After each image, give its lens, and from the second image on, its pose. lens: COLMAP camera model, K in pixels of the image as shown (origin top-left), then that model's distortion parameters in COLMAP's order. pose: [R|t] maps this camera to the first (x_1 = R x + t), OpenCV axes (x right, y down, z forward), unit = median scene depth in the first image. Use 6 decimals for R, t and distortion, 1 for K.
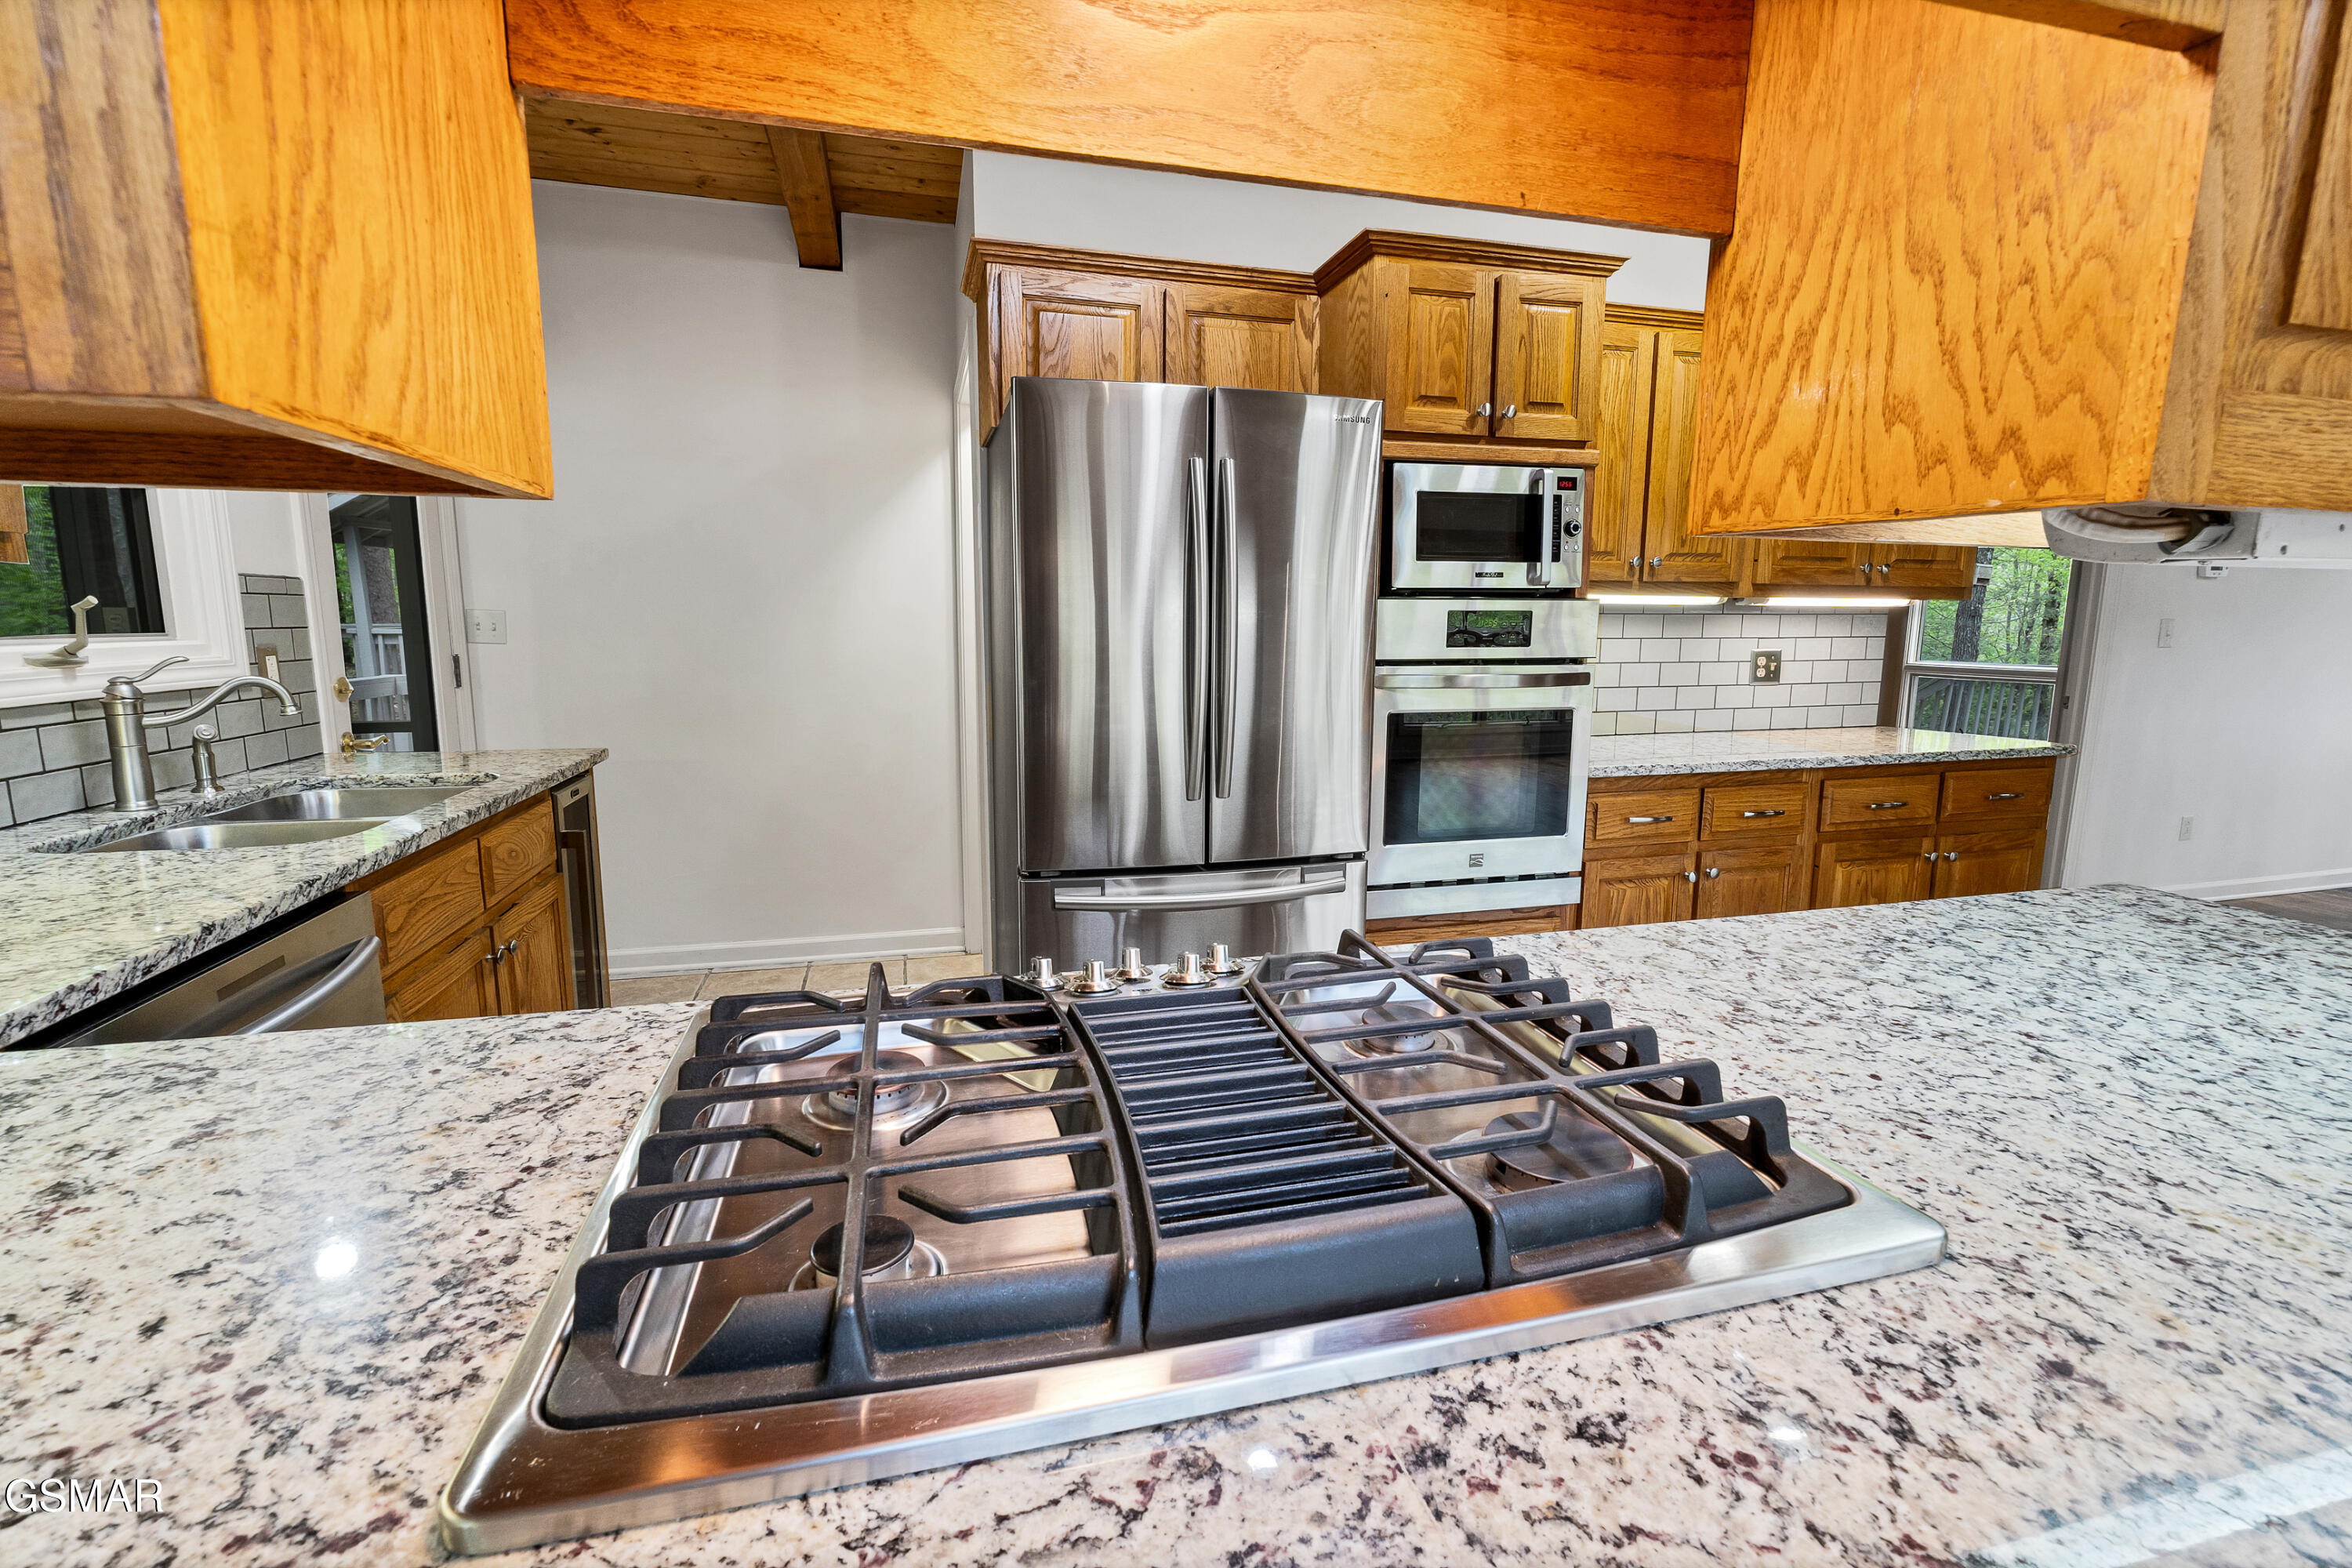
lens RADIAL K [[1013.8, 0, 1168.2], [0, 1013.8, 783.7], [0, 0, 1]] dist [-0.011847, 0.000899]
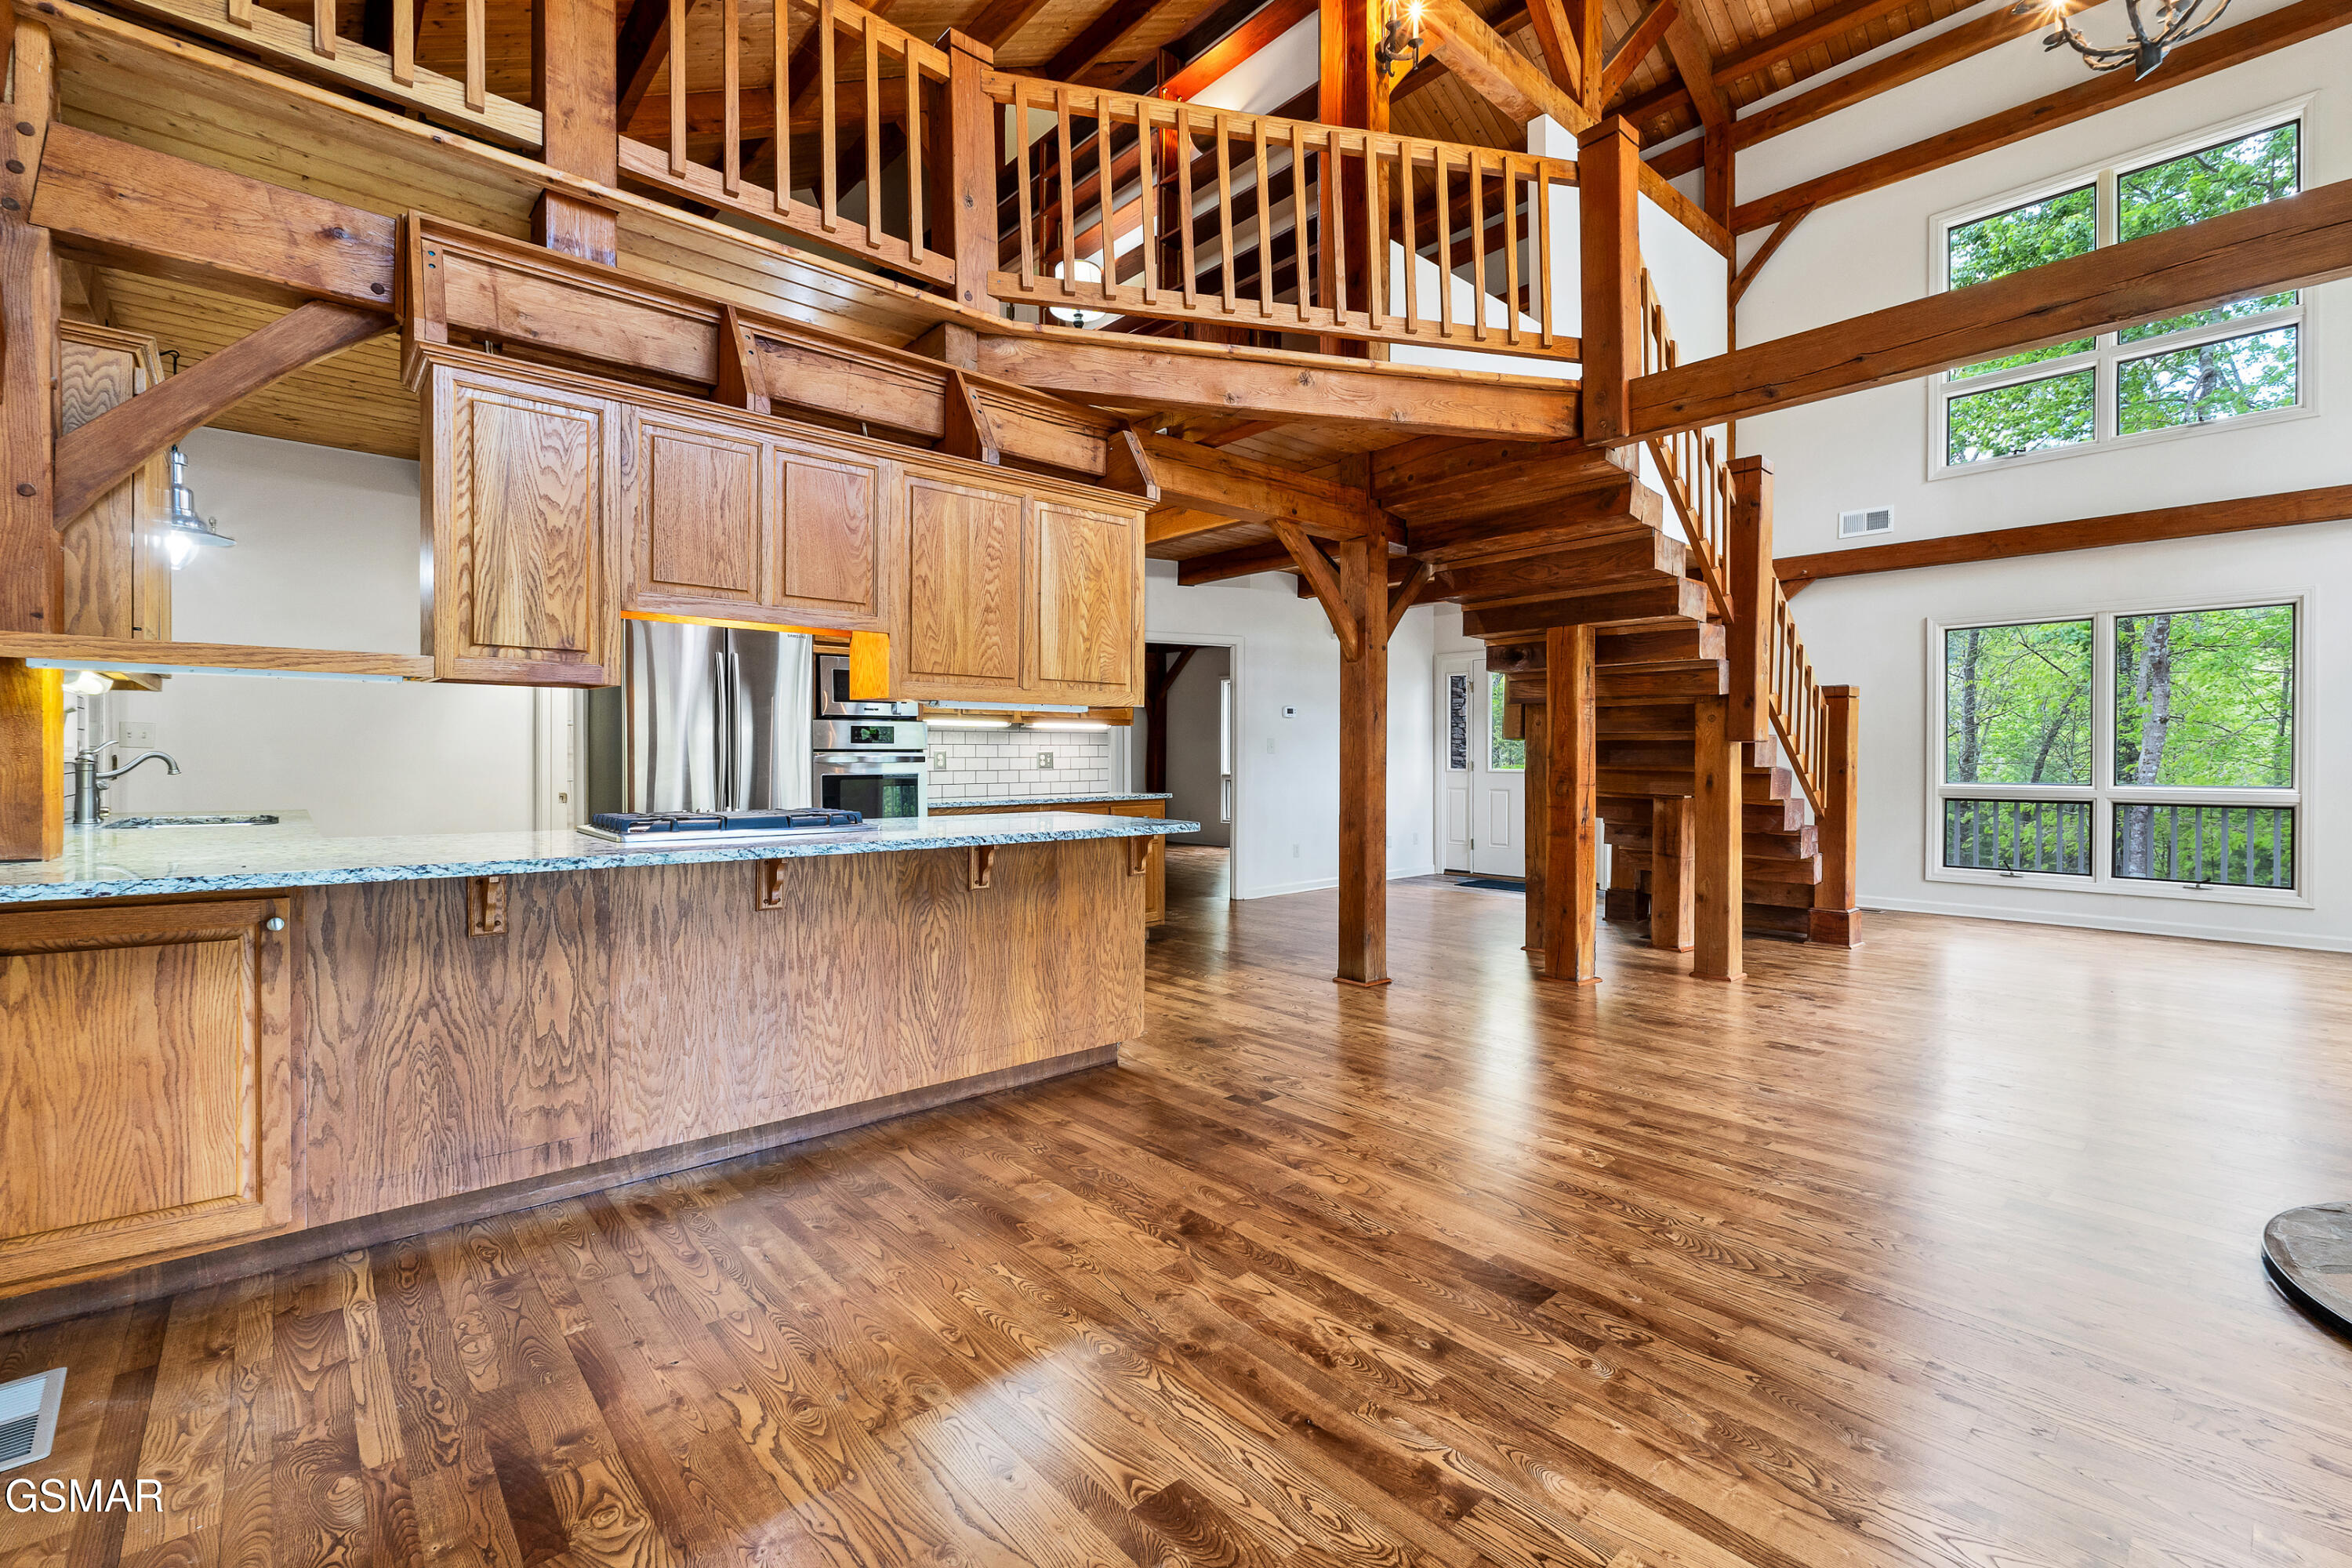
lens RADIAL K [[1013.8, 0, 1173.7], [0, 1013.8, 766.5], [0, 0, 1]] dist [-0.011847, 0.000899]
pose [[0.885871, -0.005032, 0.463904, -0.079219], [0.073313, 0.988896, -0.129271, 0.176131], [-0.458102, 0.148527, 0.876403, -0.853193]]
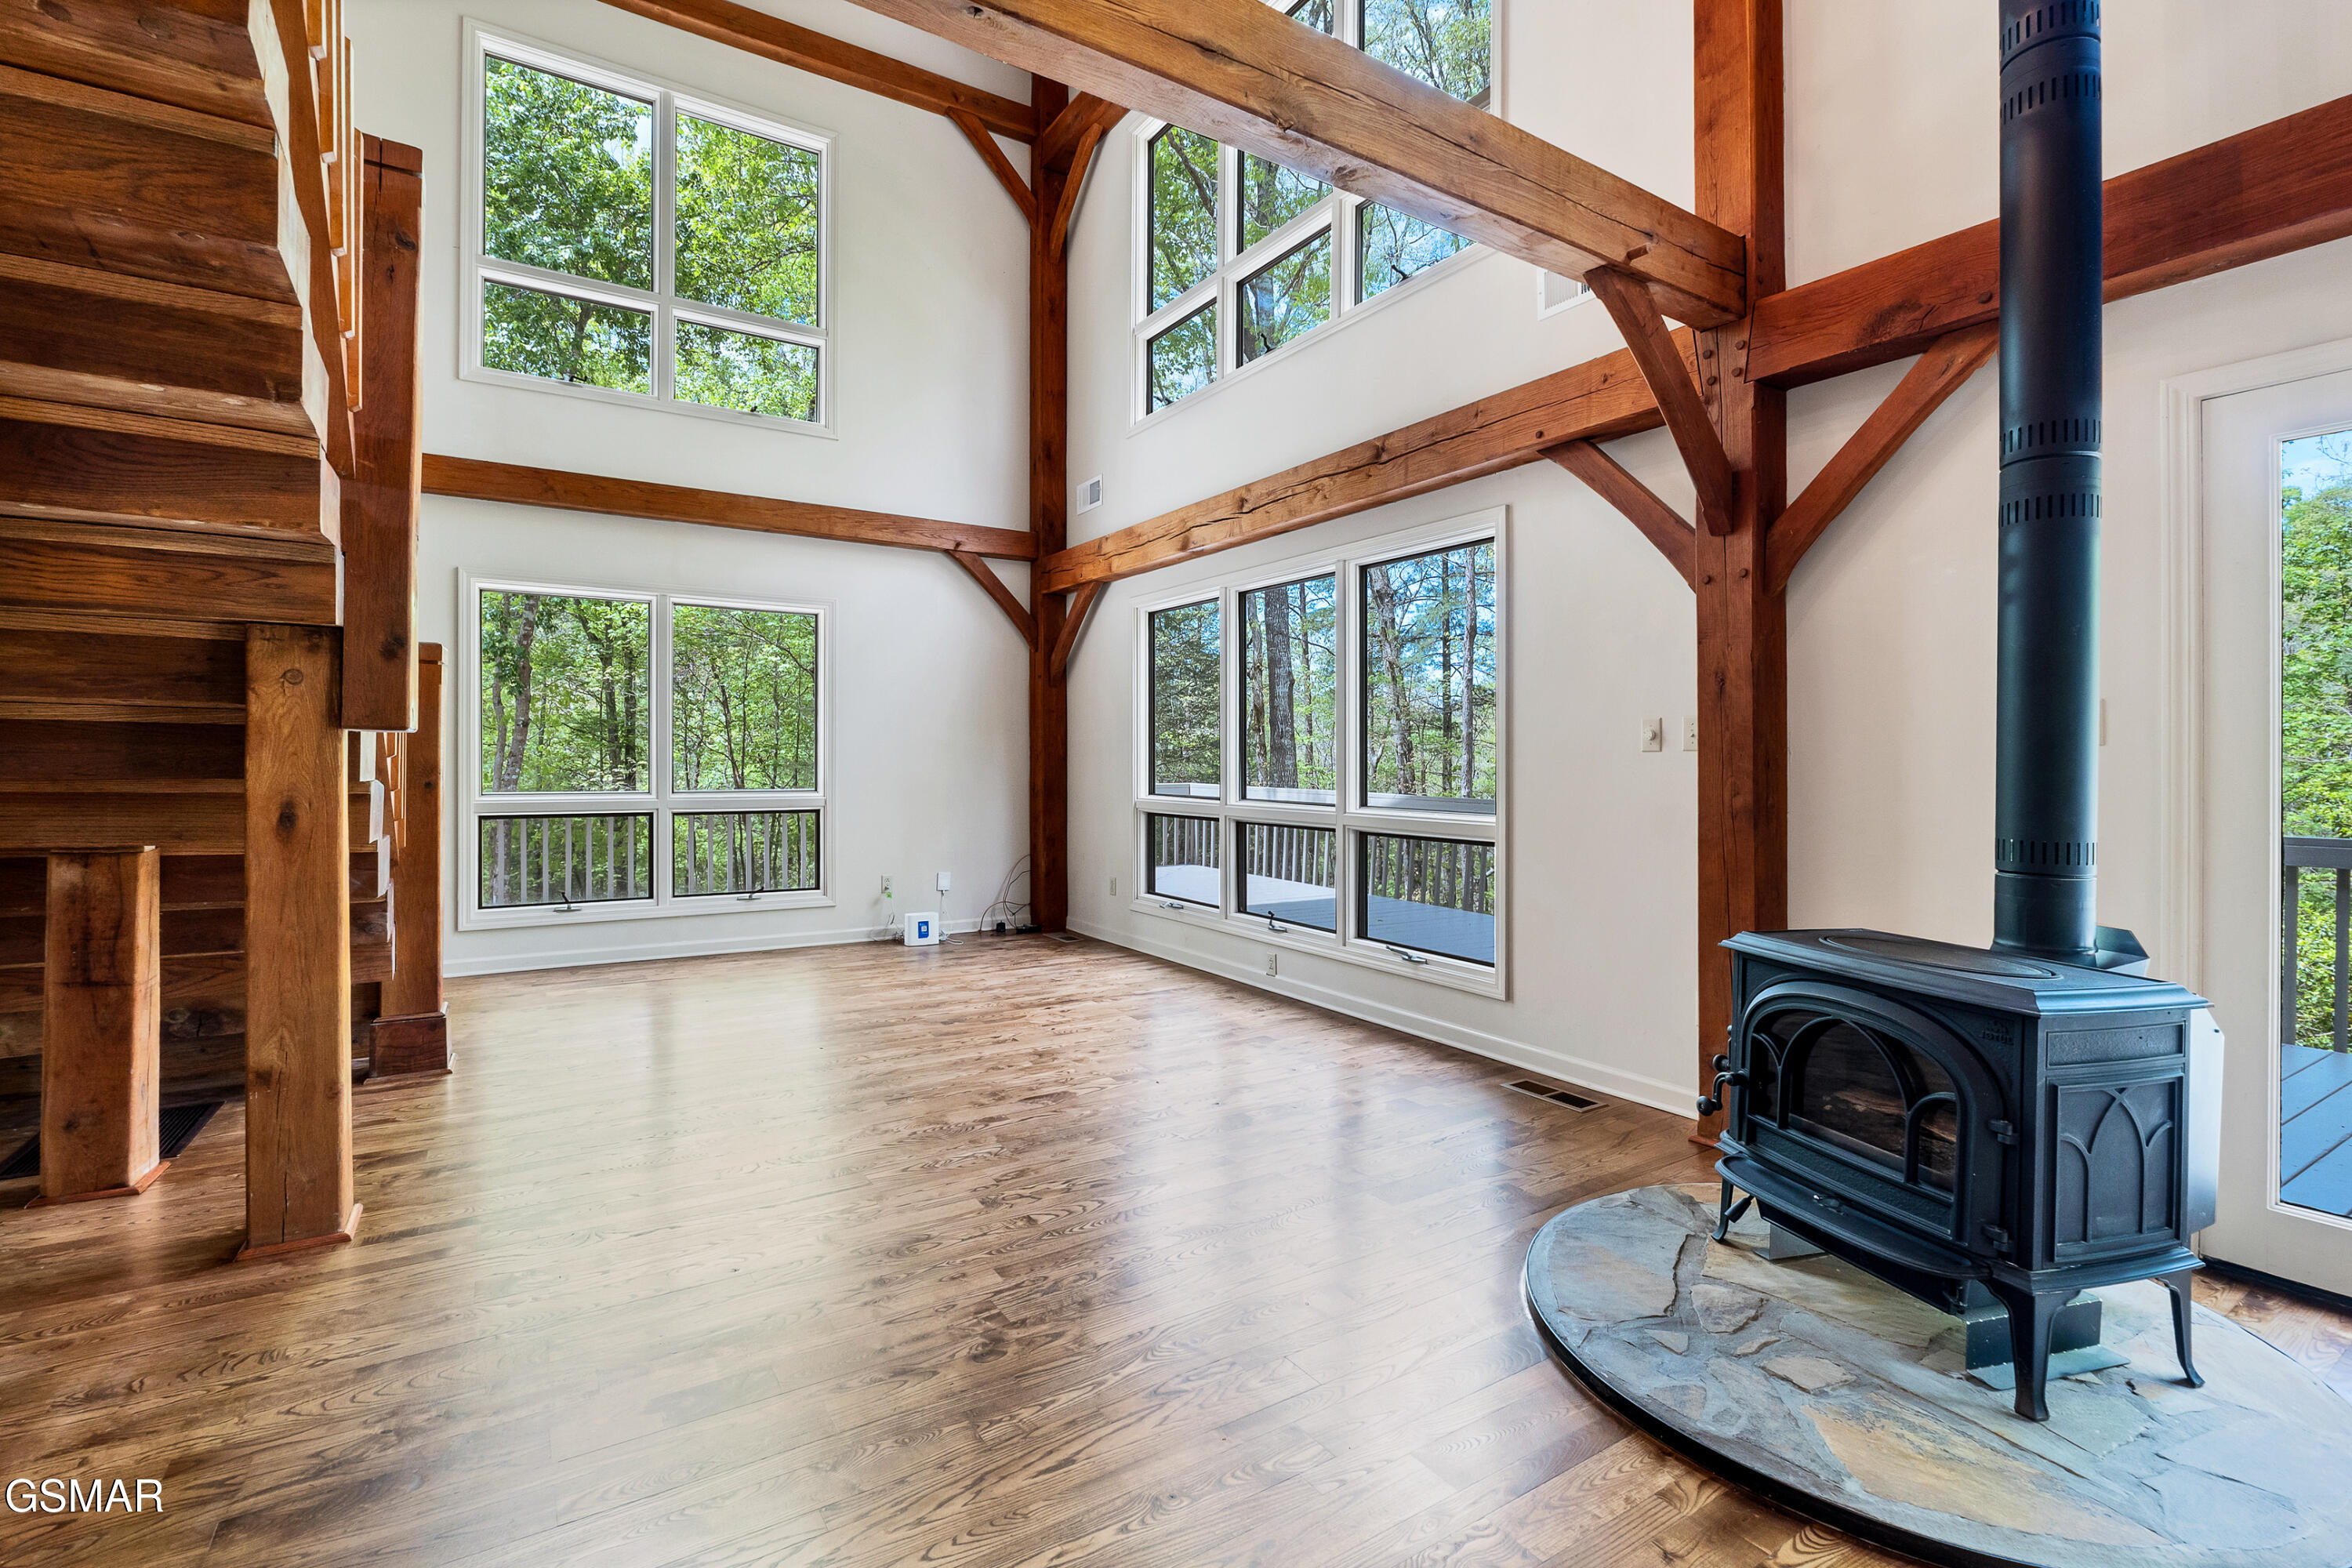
lens RADIAL K [[1013.8, 0, 1182.7], [0, 1013.8, 756.7], [0, 0, 1]] dist [-0.011847, 0.000899]
pose [[-0.338220, 0.002197, 0.941064, 0.575791], [0.142719, 0.988550, 0.048986, 0.060753], [-0.930182, 0.150876, -0.334661, -0.143157]]
